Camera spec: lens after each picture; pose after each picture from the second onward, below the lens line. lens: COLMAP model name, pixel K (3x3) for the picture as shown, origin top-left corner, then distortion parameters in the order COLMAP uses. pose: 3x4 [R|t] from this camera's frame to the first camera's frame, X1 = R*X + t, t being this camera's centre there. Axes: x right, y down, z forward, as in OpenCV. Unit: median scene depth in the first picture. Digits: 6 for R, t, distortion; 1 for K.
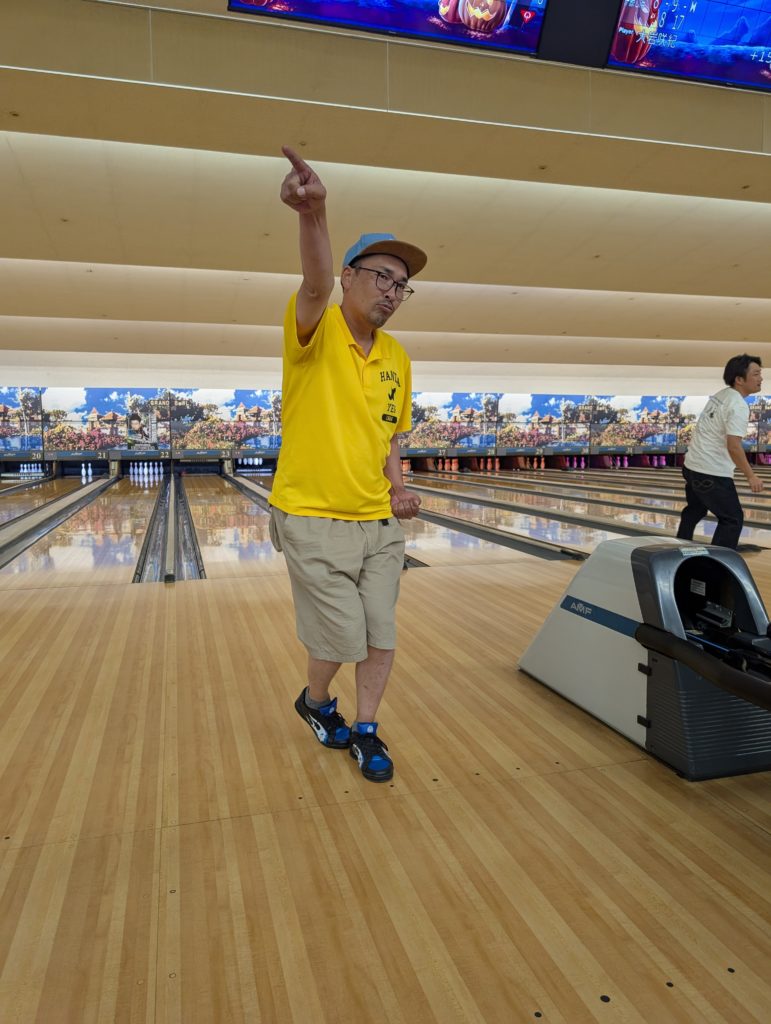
lens RADIAL K [[721.3, 0, 364.4], [0, 721.3, 506.4], [0, 0, 1]] dist [0.028723, -0.023316]
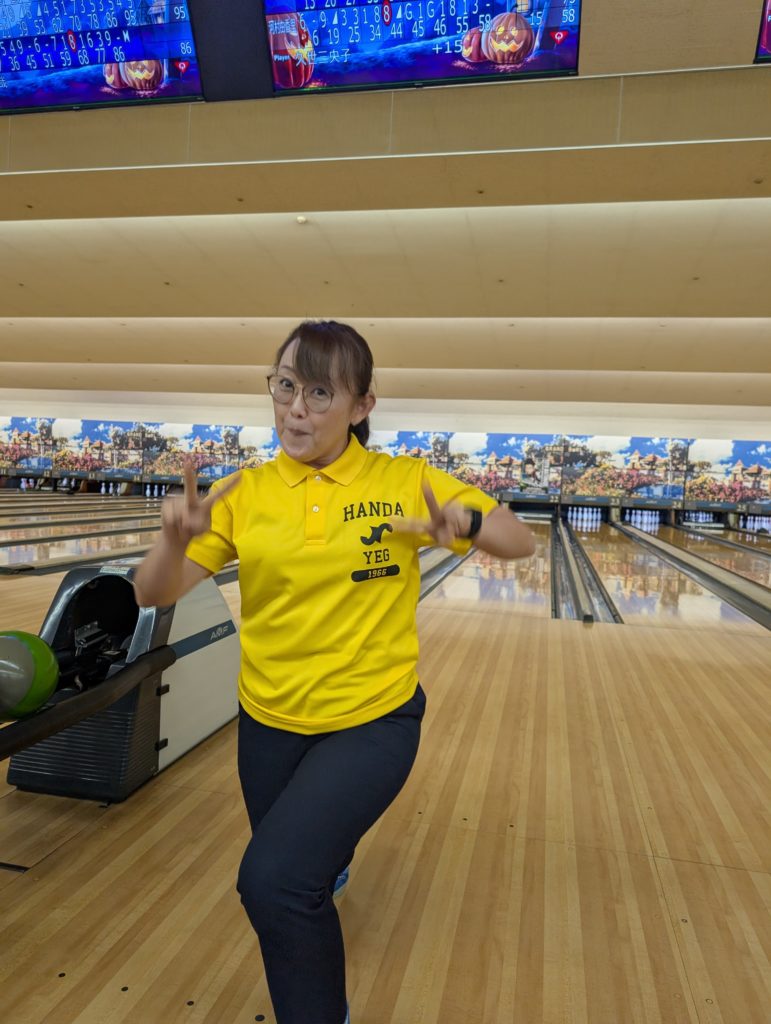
lens RADIAL K [[715.8, 0, 385.5], [0, 715.8, 512.0], [0, 0, 1]] dist [0.066872, -0.080356]
pose [[0.881976, 0.067586, -0.466423, 1.067093], [-0.092264, 0.995275, -0.030248, -0.033055], [0.462175, 0.069712, 0.884044, 0.297528]]
